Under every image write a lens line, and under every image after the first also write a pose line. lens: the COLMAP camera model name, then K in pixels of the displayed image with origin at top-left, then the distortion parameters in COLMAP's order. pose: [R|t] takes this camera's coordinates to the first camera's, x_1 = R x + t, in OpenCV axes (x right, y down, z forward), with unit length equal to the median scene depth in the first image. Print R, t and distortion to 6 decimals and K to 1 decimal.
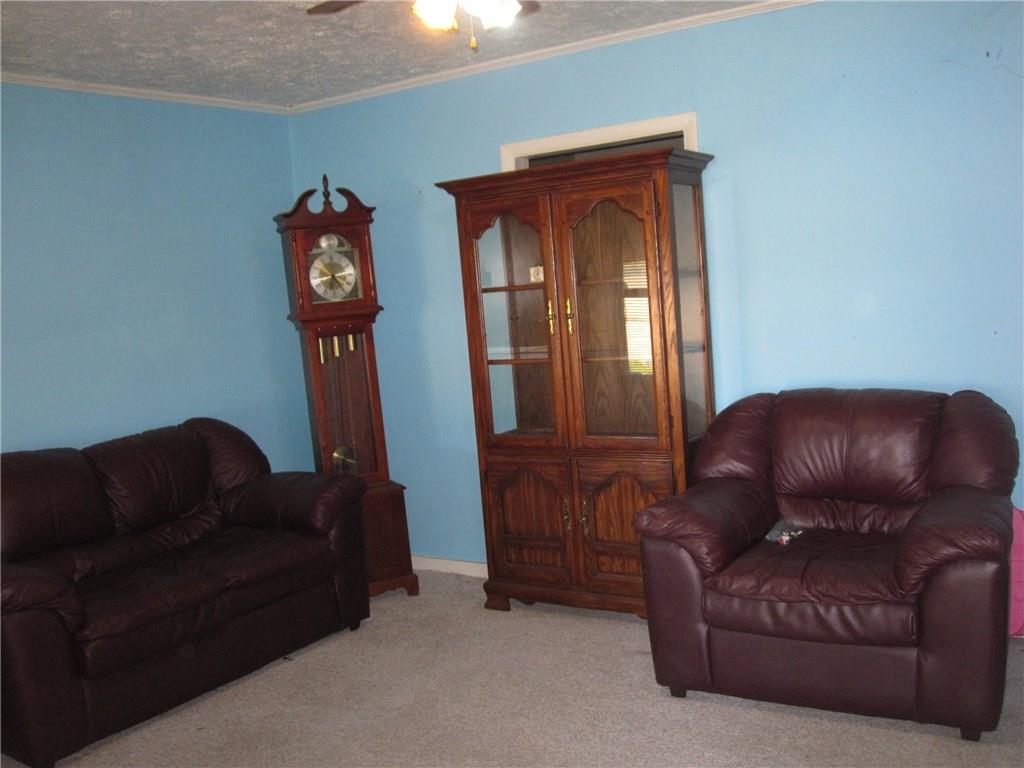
lens RADIAL K [[1000.3, 0, 516.6], [0, 1000.3, 388.9], [0, 0, 1]] dist [-0.070014, 0.020699]
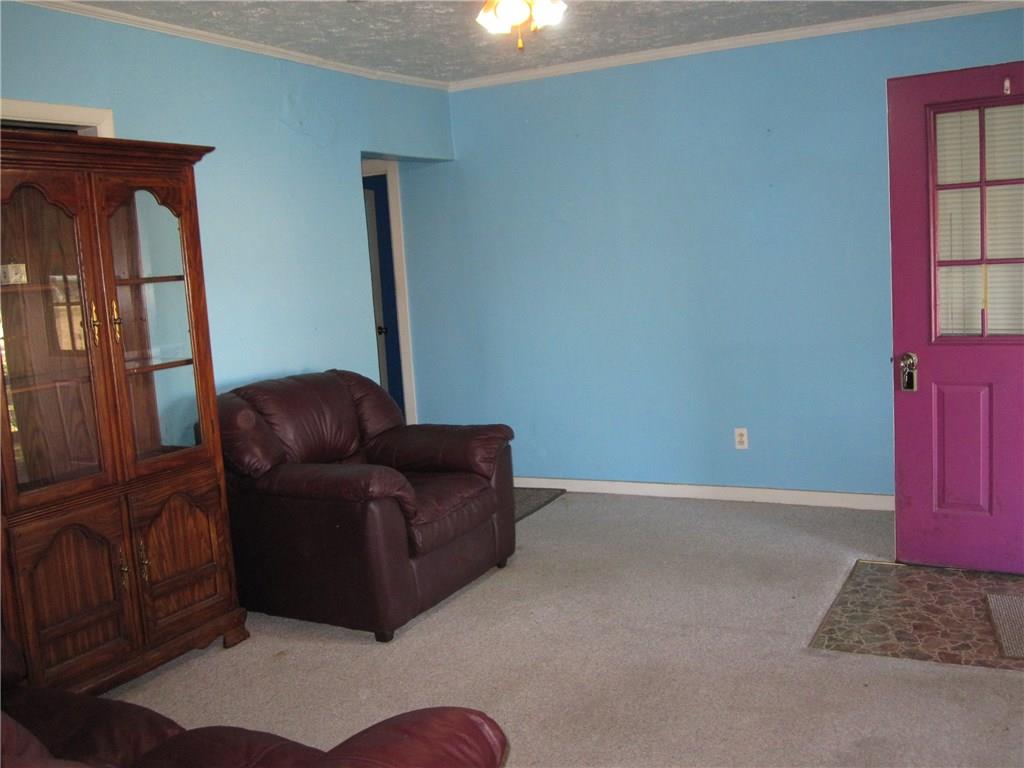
lens RADIAL K [[1000.3, 0, 516.6], [0, 1000.3, 388.9], [0, 0, 1]] dist [-0.070014, 0.020699]
pose [[-0.076326, -0.039539, 0.996299, -0.783766], [0.180194, 0.982214, 0.052785, -0.000203], [-0.980665, 0.183556, -0.067844, 0.727209]]
